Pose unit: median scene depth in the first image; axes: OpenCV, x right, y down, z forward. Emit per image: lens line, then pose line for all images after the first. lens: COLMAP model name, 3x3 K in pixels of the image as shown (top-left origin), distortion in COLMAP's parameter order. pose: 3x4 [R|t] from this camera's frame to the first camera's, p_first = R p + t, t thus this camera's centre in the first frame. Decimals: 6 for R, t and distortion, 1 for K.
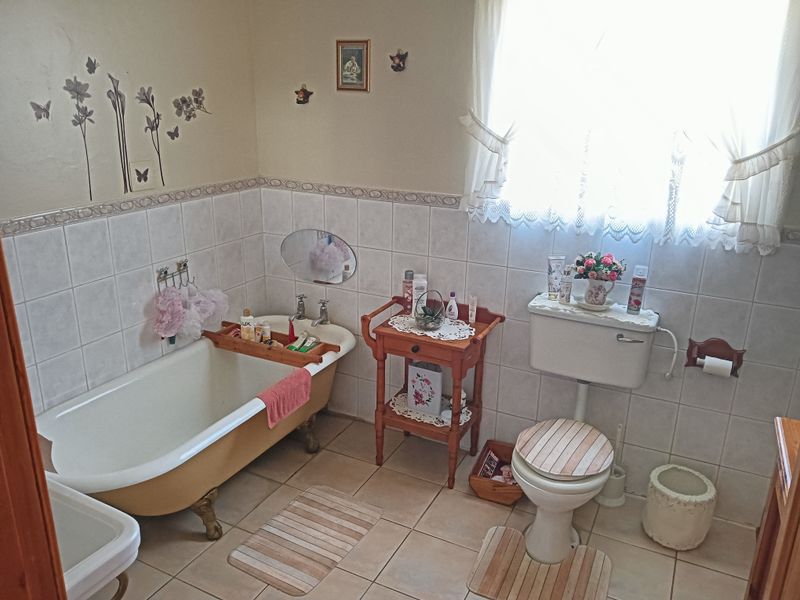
lens RADIAL K [[621.1, 0, 397.2], [0, 621.1, 295.8], [0, 0, 1]] dist [0.002235, -0.008164]
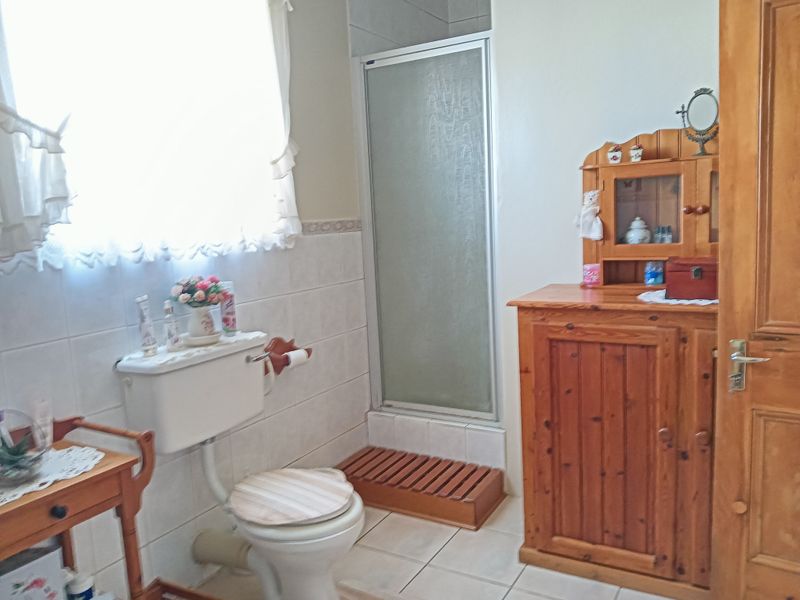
lens RADIAL K [[621.1, 0, 397.2], [0, 621.1, 295.8], [0, 0, 1]] dist [0.002235, -0.008164]
pose [[0.053130, -0.148403, 0.987499, -0.465645], [0.360370, 0.925105, 0.119637, -0.044168], [-0.931295, 0.349509, 0.102631, 0.649287]]
